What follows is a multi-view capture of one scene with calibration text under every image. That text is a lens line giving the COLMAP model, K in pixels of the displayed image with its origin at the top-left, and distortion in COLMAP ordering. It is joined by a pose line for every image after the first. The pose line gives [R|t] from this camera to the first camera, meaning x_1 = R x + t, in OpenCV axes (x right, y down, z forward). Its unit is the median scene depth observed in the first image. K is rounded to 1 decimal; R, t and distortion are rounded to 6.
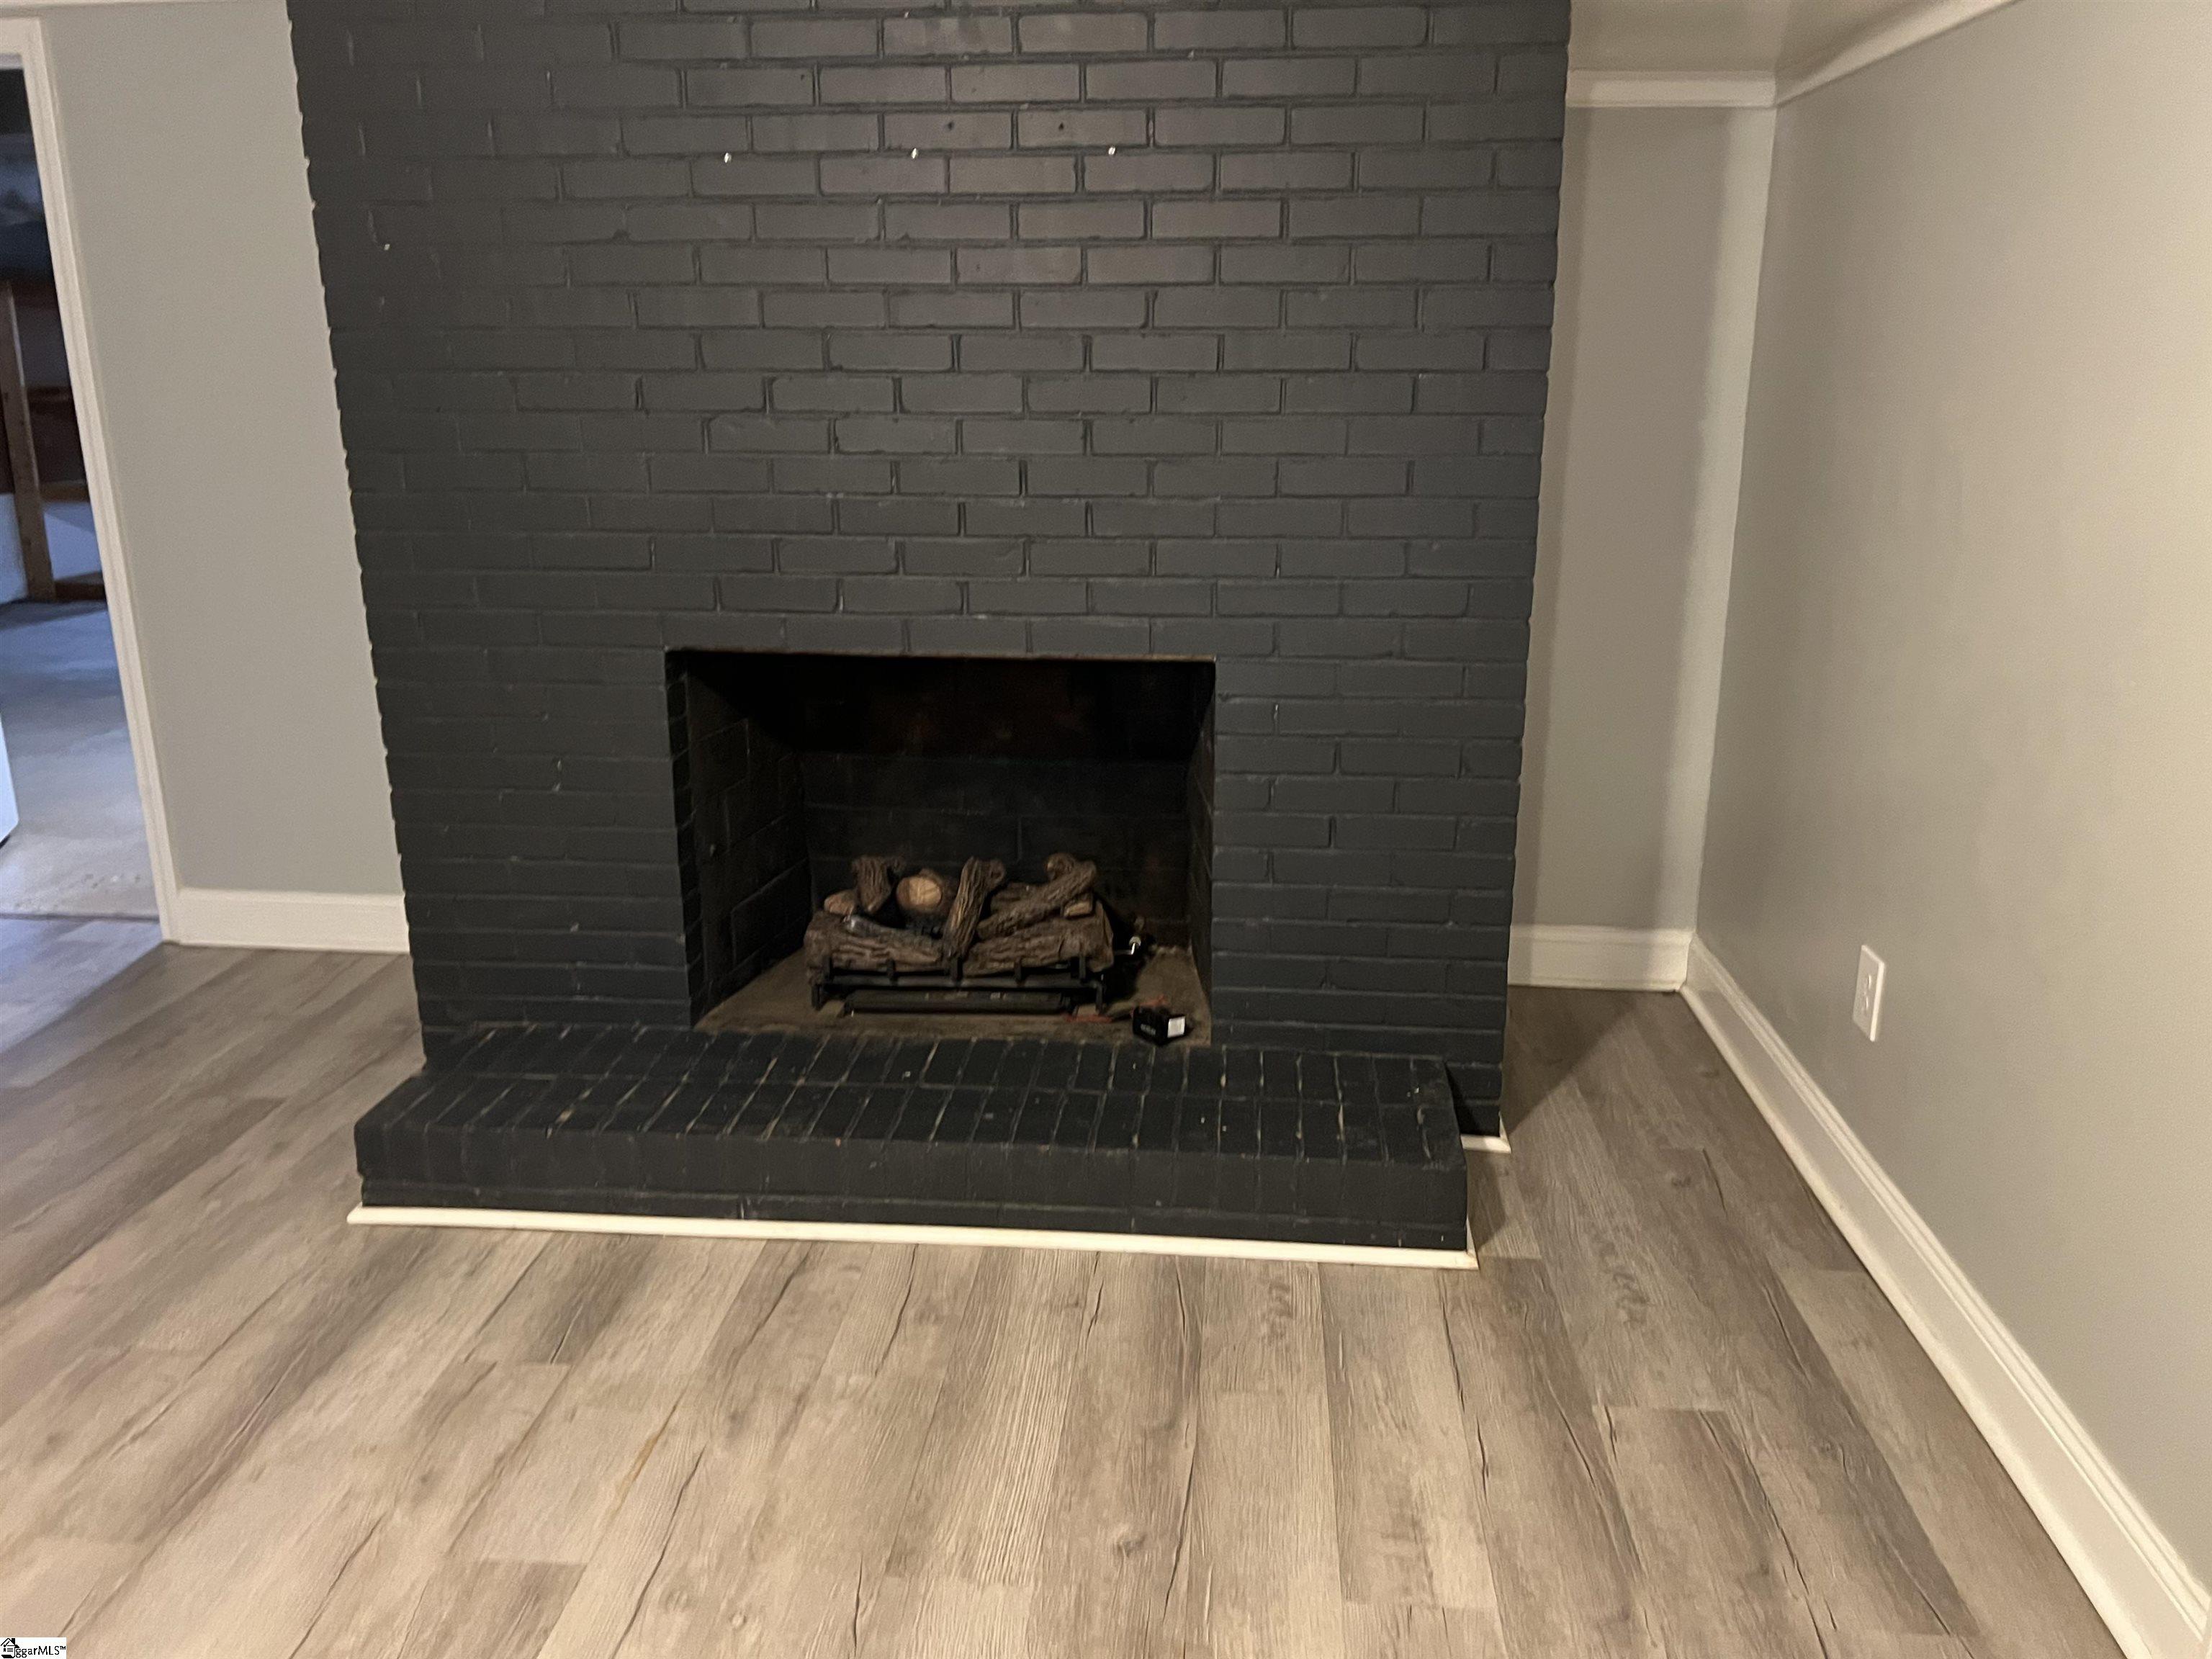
lens RADIAL K [[1639.4, 0, 1106.0], [0, 1639.4, 829.5], [0, 0, 1]] dist [0.062757, -0.078322]
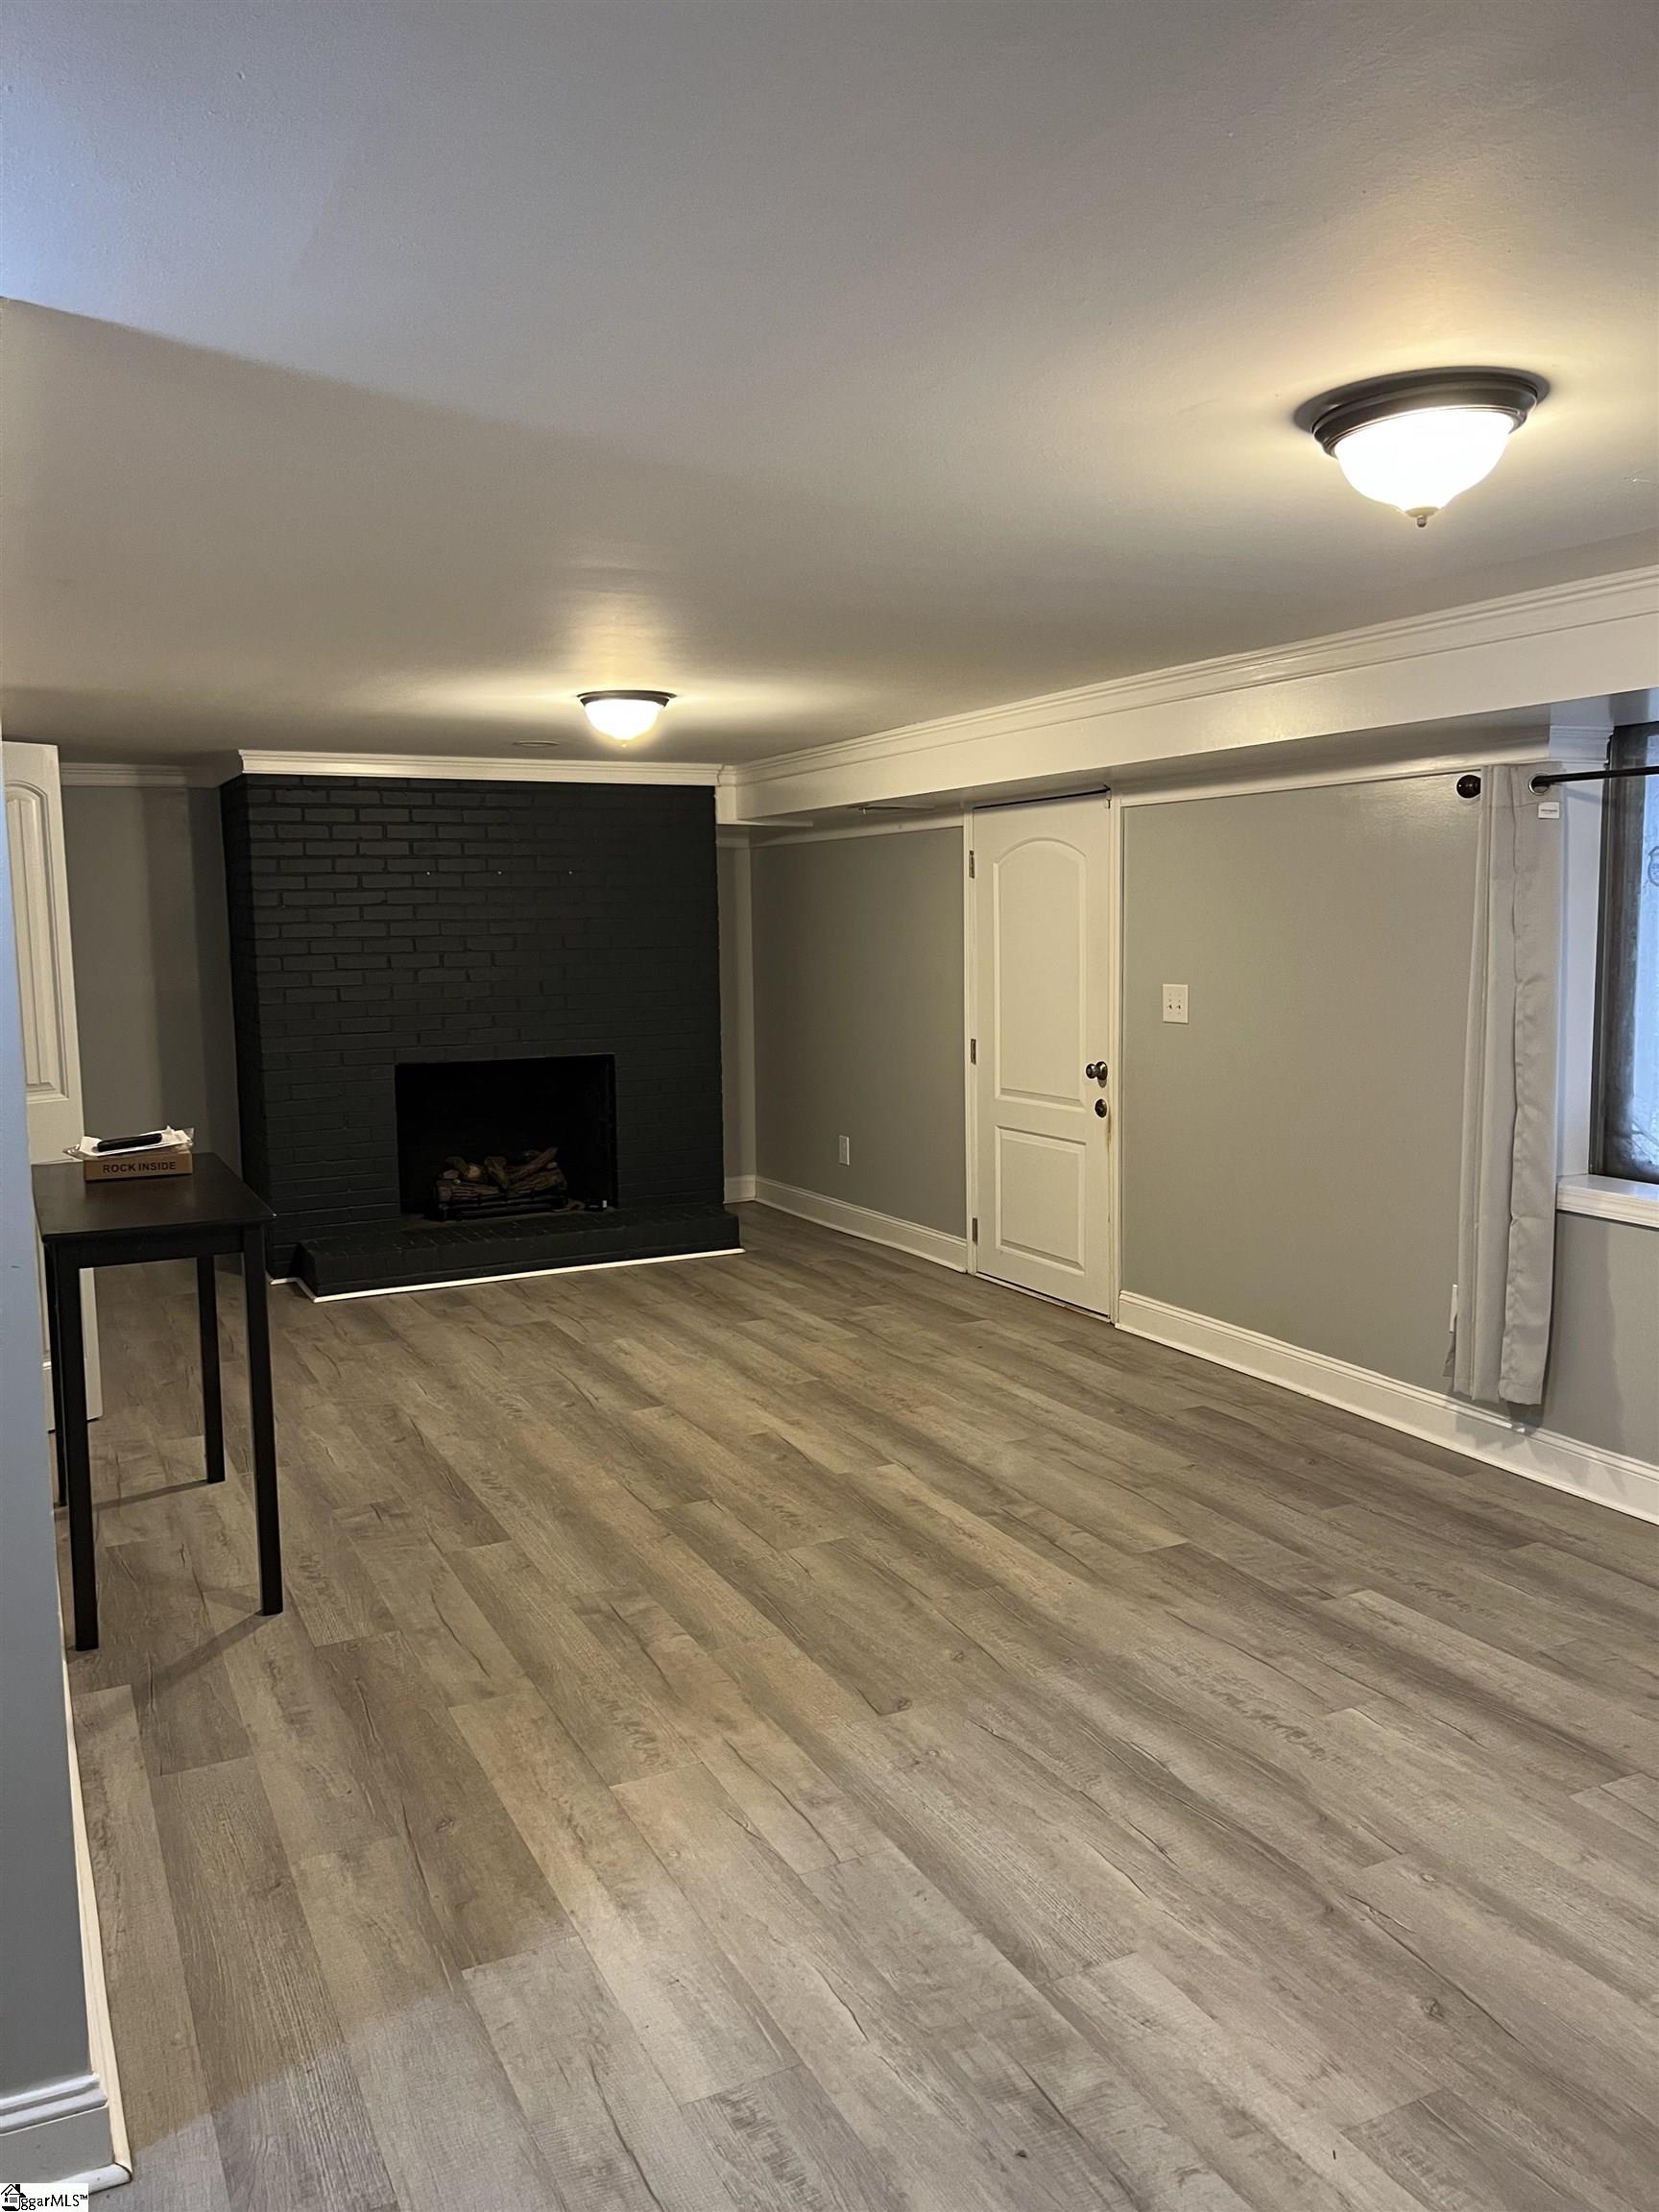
lens RADIAL K [[1639.4, 0, 835.6], [0, 1639.4, 1099.9], [0, 0, 1]] dist [0.062757, -0.078322]
pose [[0.881183, -0.069009, 0.467711, -0.767594], [0.142107, 0.982203, -0.122815, 0.306706], [-0.450912, 0.174688, 0.875307, -1.300131]]
